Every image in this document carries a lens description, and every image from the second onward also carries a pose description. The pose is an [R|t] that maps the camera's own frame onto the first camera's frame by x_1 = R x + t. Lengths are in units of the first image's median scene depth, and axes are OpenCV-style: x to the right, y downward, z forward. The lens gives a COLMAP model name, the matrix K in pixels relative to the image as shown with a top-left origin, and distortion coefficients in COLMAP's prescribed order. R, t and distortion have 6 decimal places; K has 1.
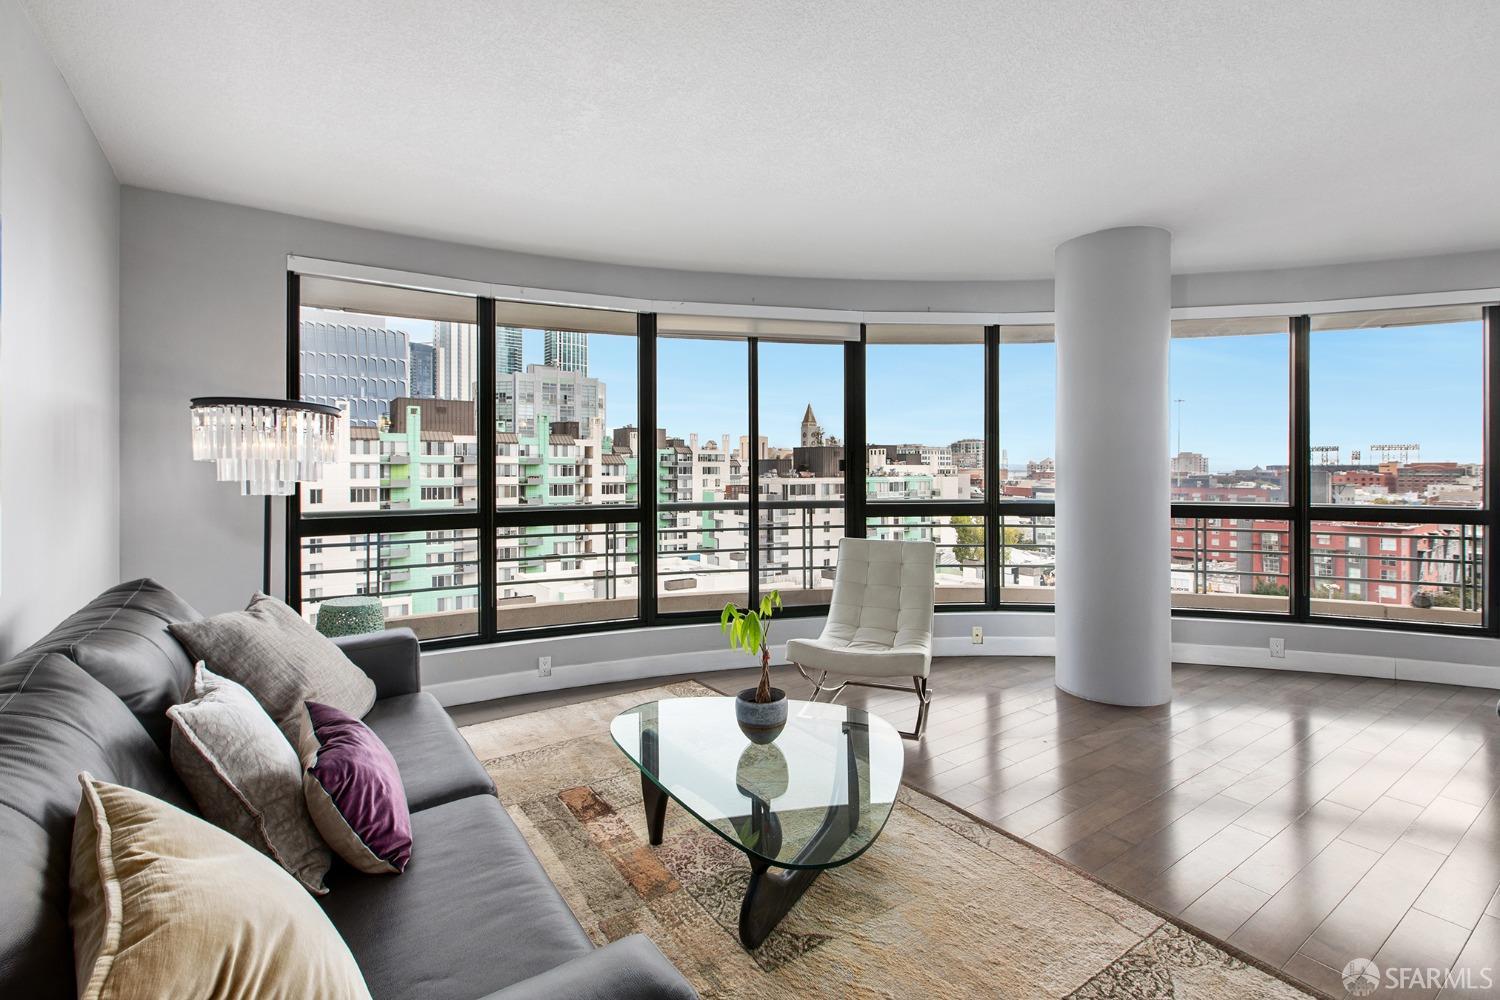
lens RADIAL K [[688.8, 0, 764.6], [0, 688.8, 457.3], [0, 0, 1]] dist [-0.000611, 0.001130]
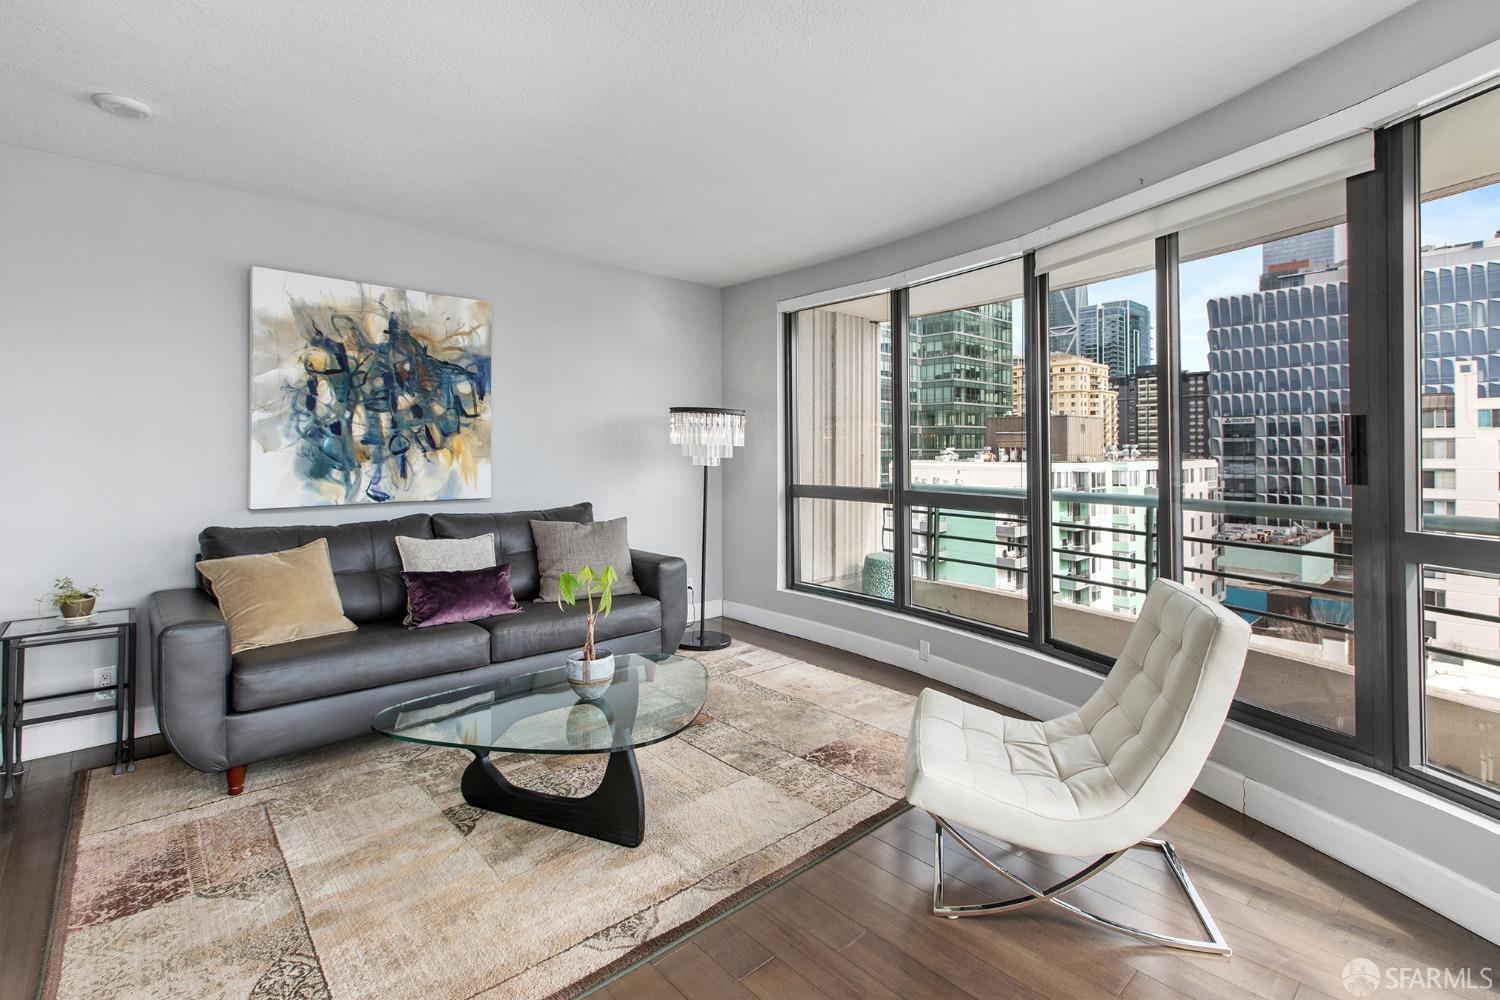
lens RADIAL K [[688.8, 0, 722.8], [0, 688.8, 448.6], [0, 0, 1]] dist [-0.000611, 0.001130]
pose [[0.084868, 0.002973, -0.996388, 0.628637], [0.017010, 0.999845, 0.004432, 0.004976], [0.996247, -0.017325, 0.084804, 0.630099]]
